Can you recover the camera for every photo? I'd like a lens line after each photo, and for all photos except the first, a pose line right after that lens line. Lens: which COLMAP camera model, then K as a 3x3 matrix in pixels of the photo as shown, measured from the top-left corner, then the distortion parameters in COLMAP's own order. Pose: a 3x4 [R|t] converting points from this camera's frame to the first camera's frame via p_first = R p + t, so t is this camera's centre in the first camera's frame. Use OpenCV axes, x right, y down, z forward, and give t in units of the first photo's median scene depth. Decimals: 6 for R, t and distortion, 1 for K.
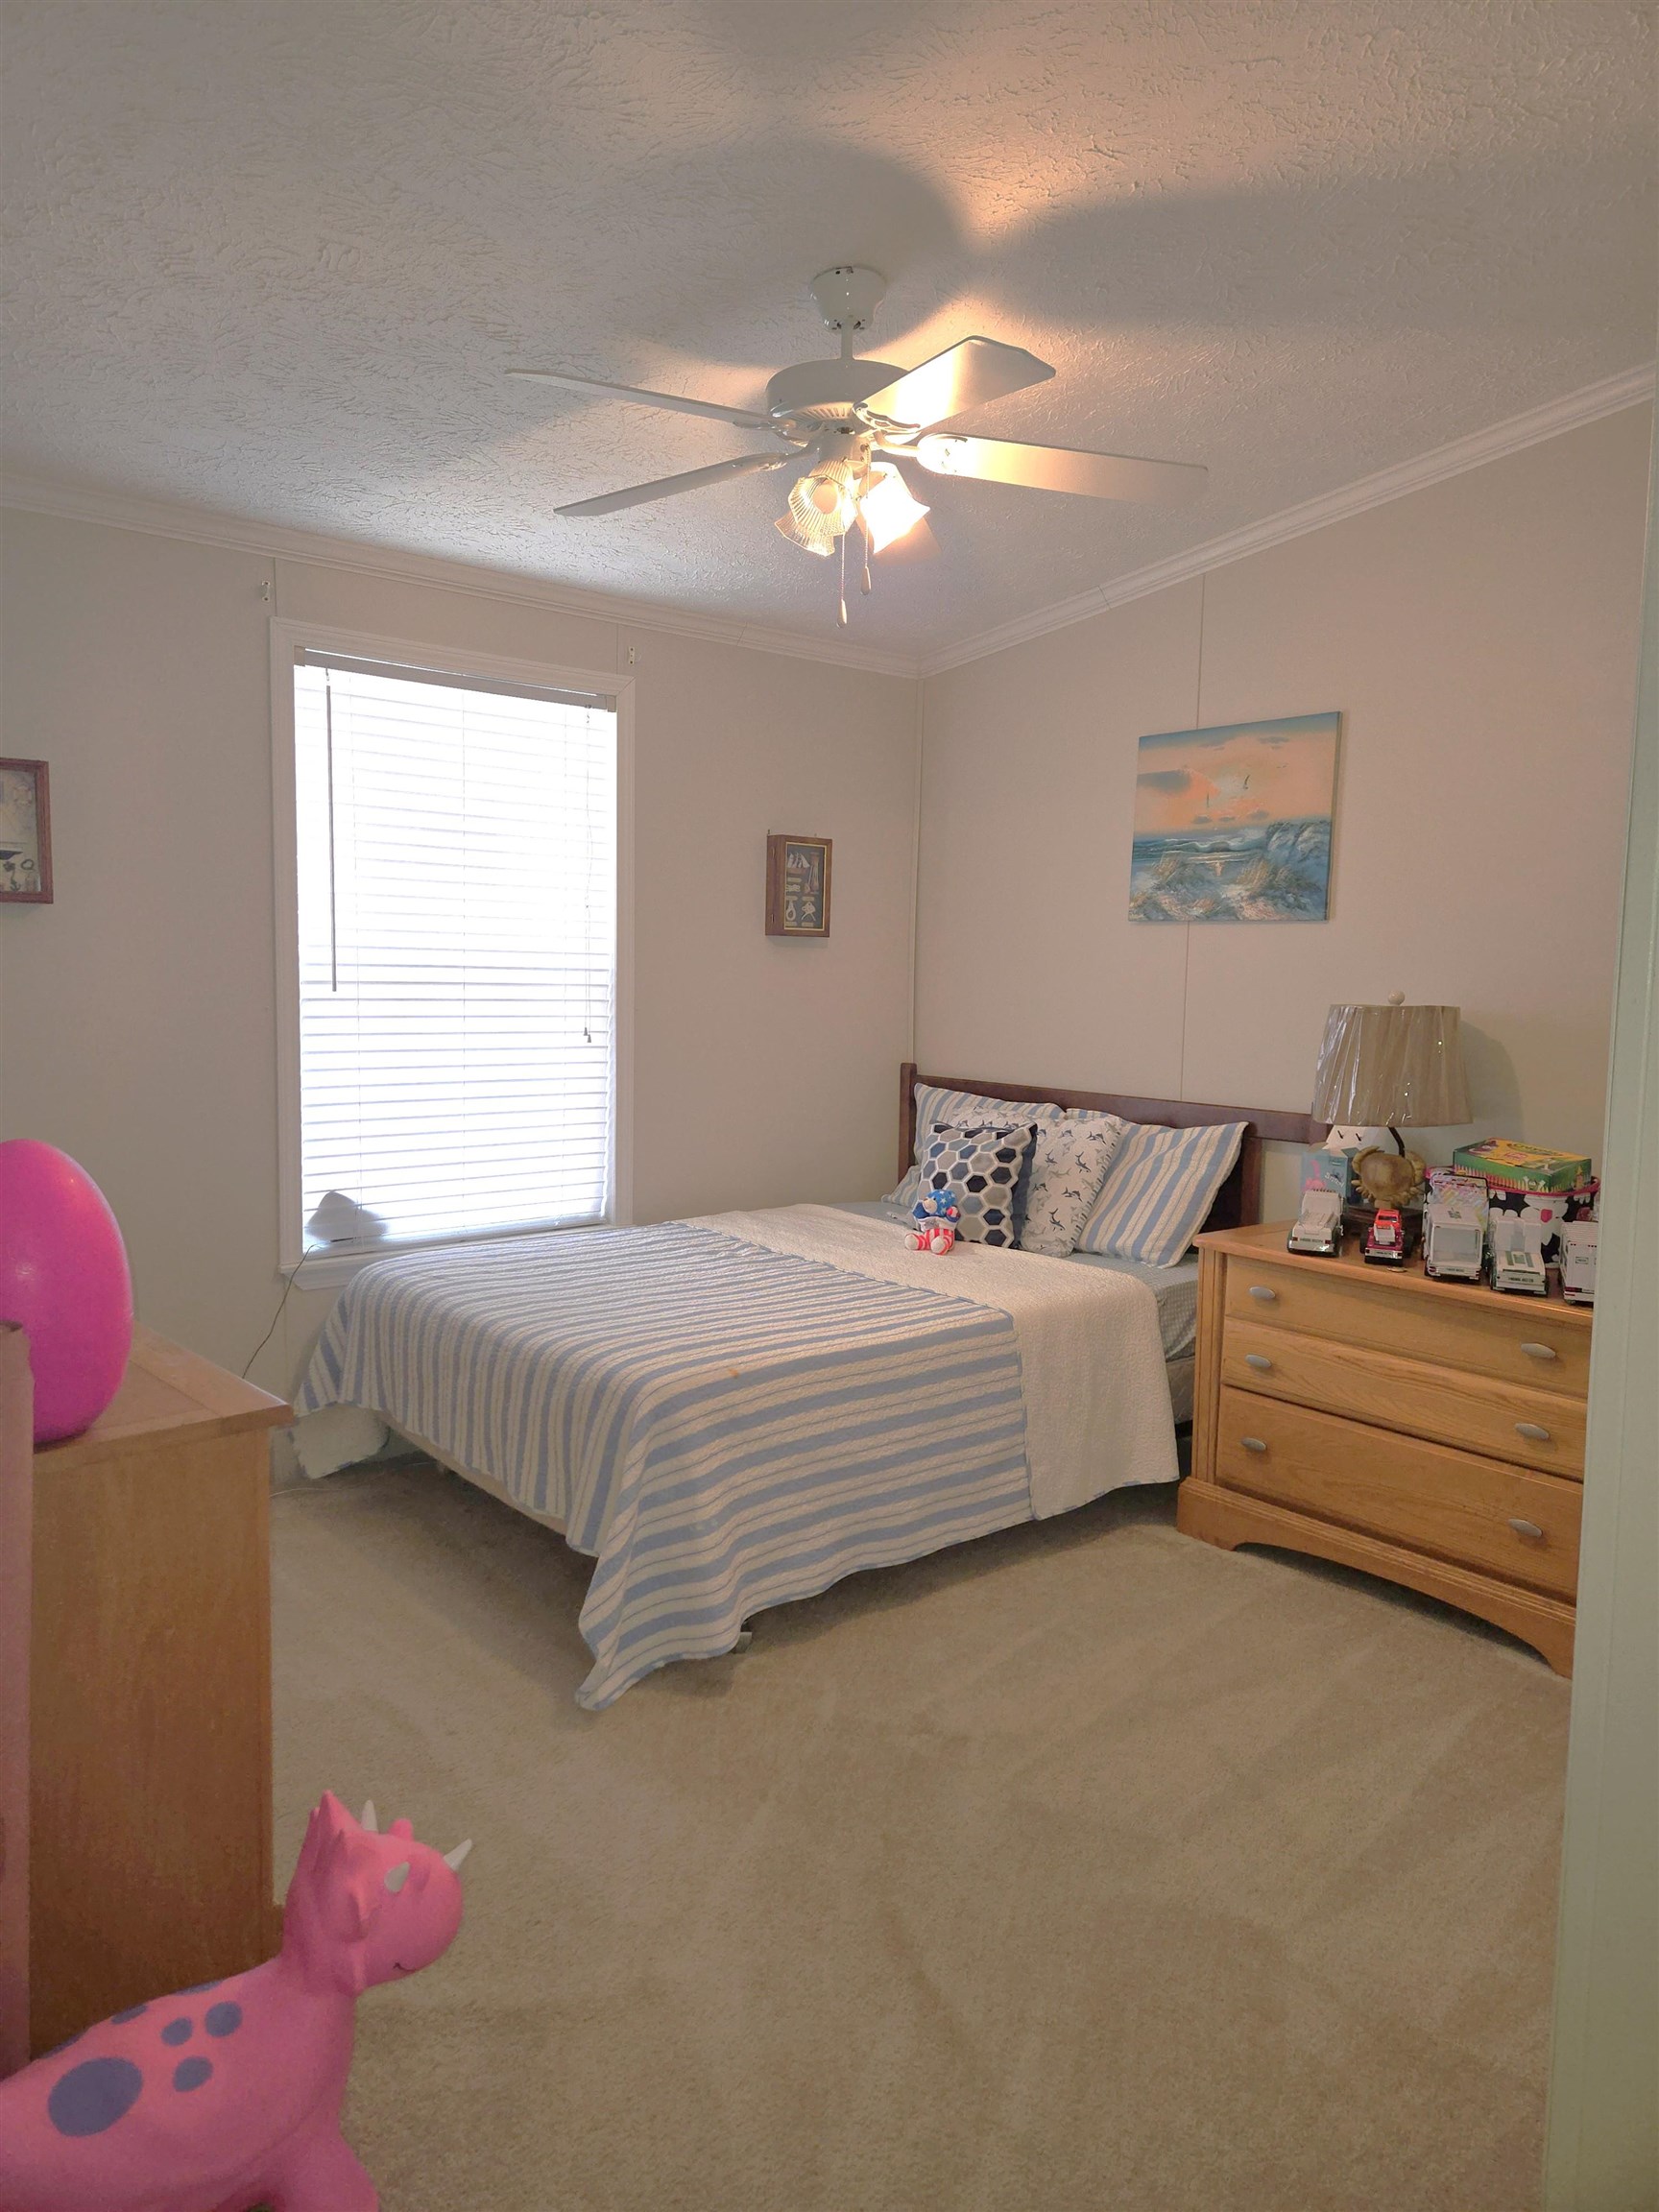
lens RADIAL K [[1483.6, 0, 815.5], [0, 1483.6, 1099.7], [0, 0, 1]] dist [0.080232, -0.001606]
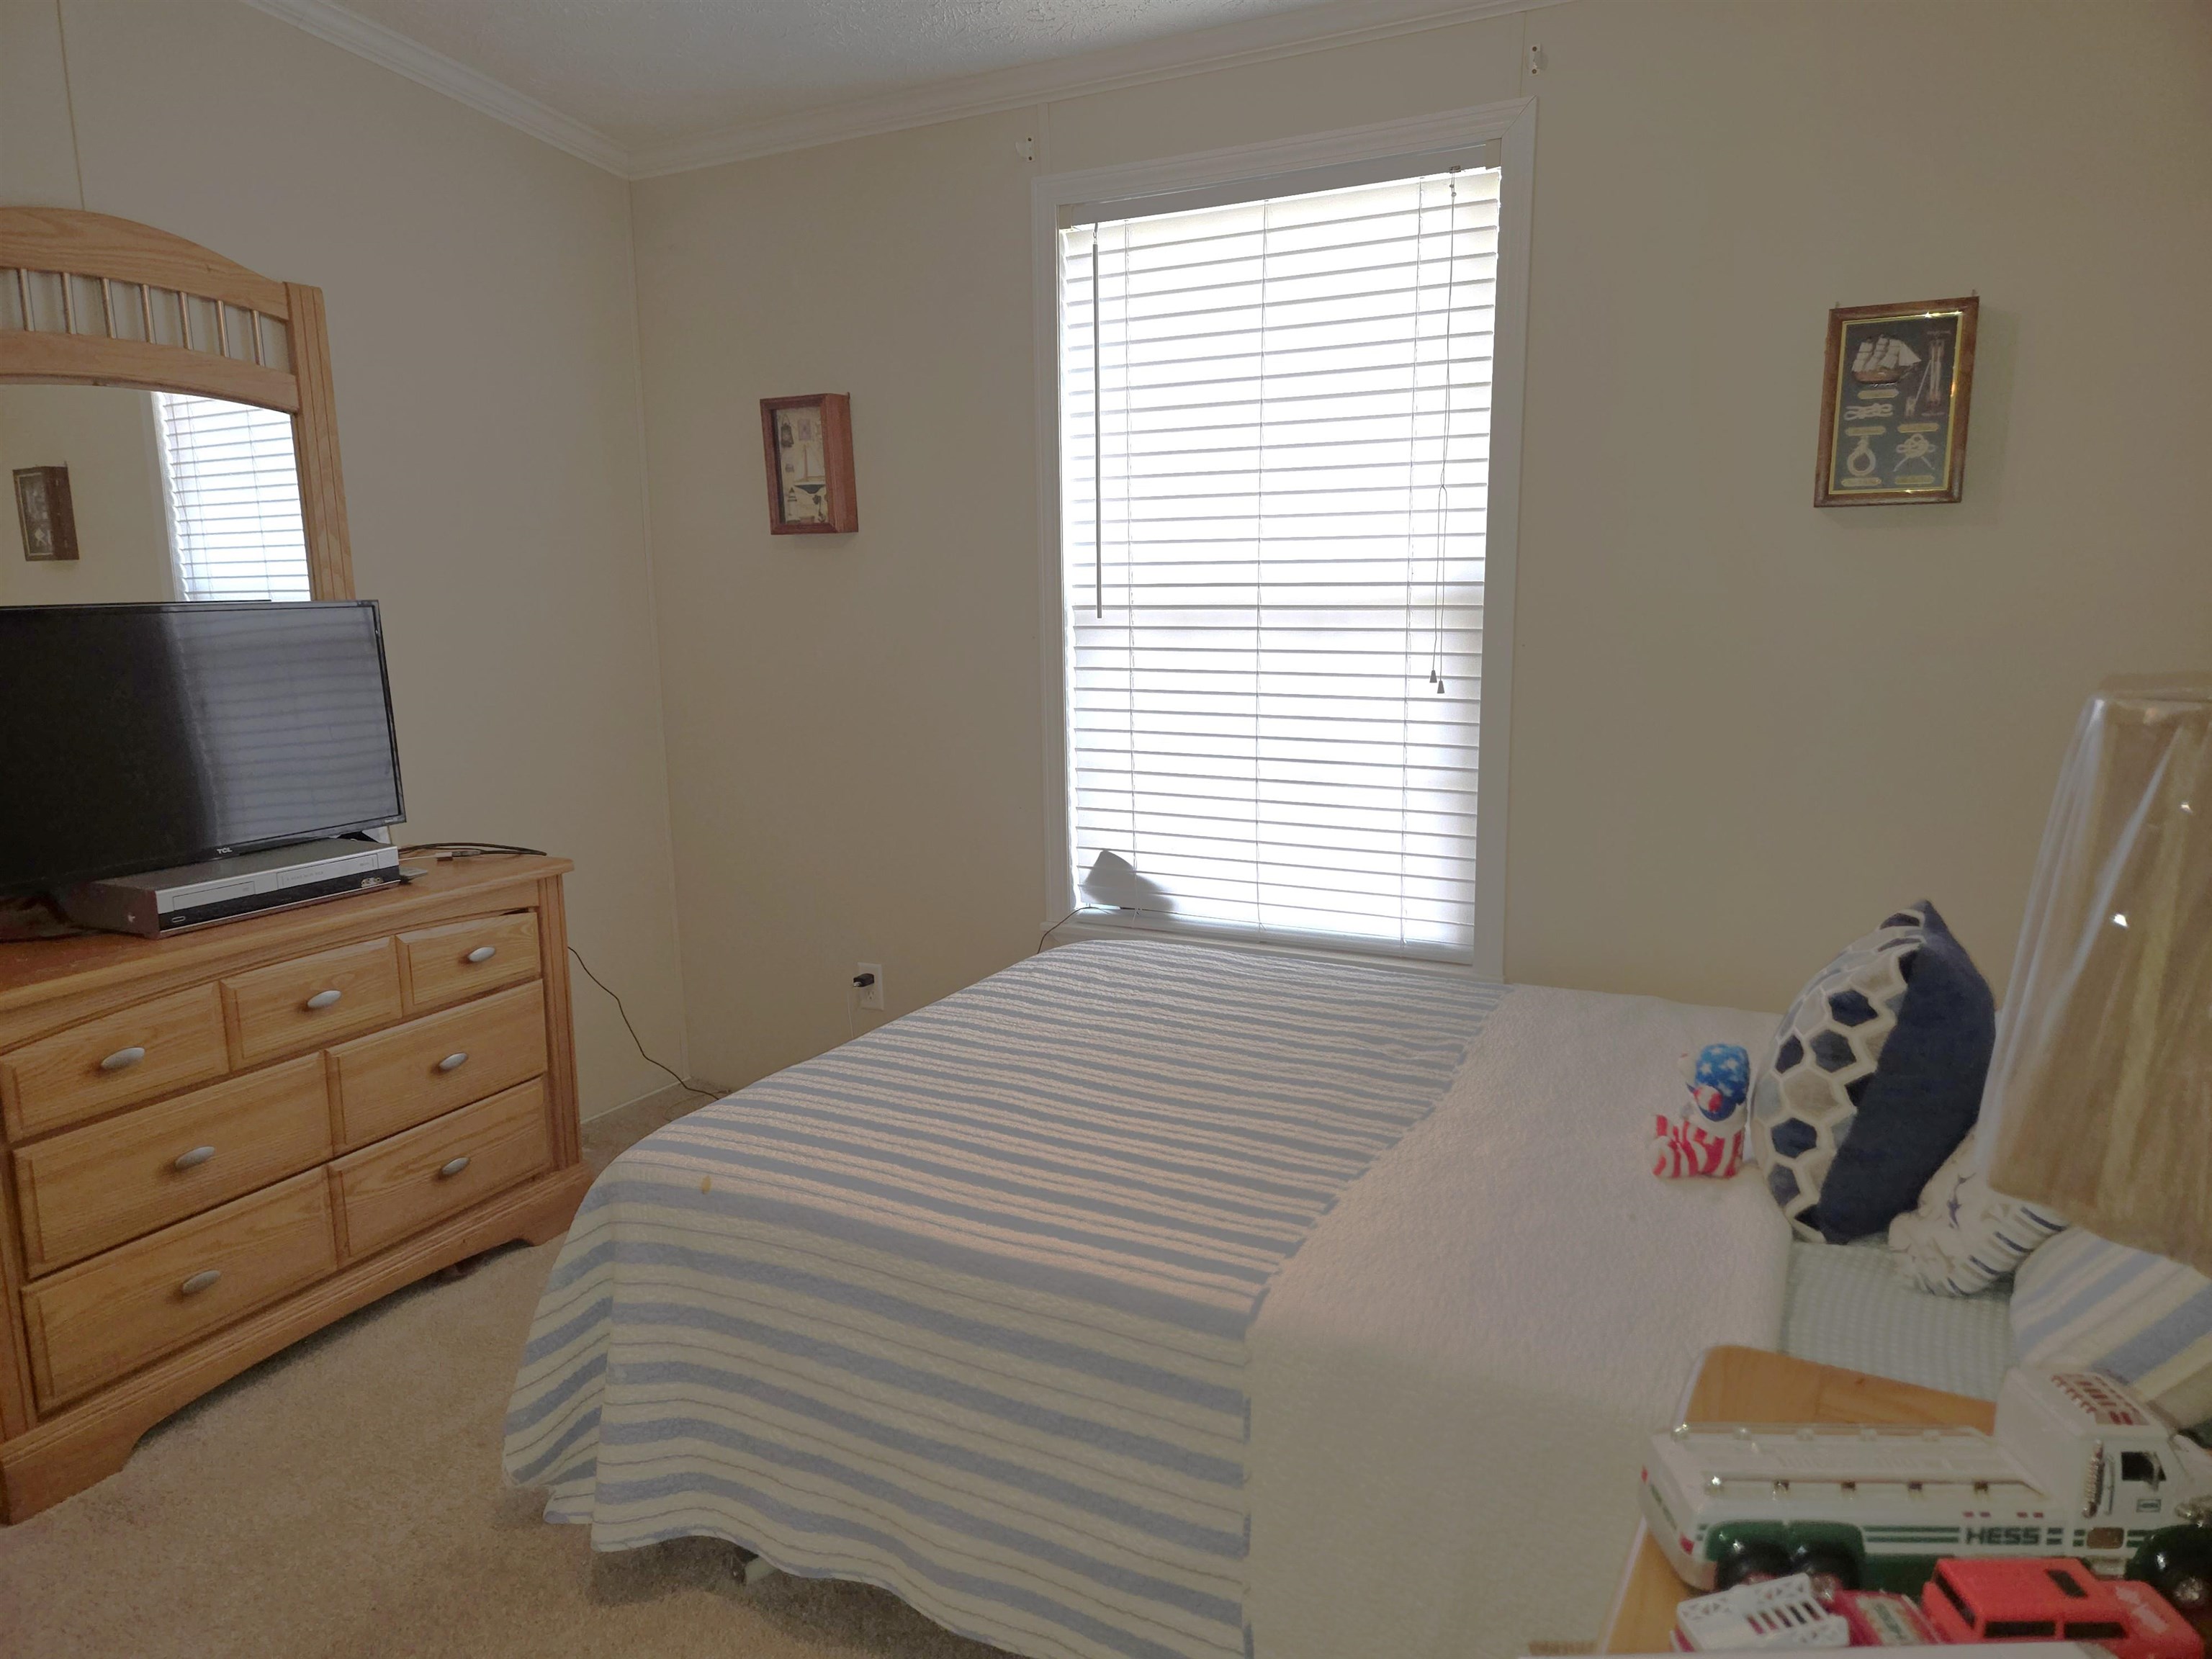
lens RADIAL K [[1483.6, 0, 1106.6], [0, 1483.6, 821.7], [0, 0, 1]] dist [0.080232, -0.001606]
pose [[0.377924, 0.131617, -0.916434, 0.459104], [-0.067128, 0.991134, 0.114663, -0.053245], [0.923400, 0.018185, 0.383408, 0.667588]]
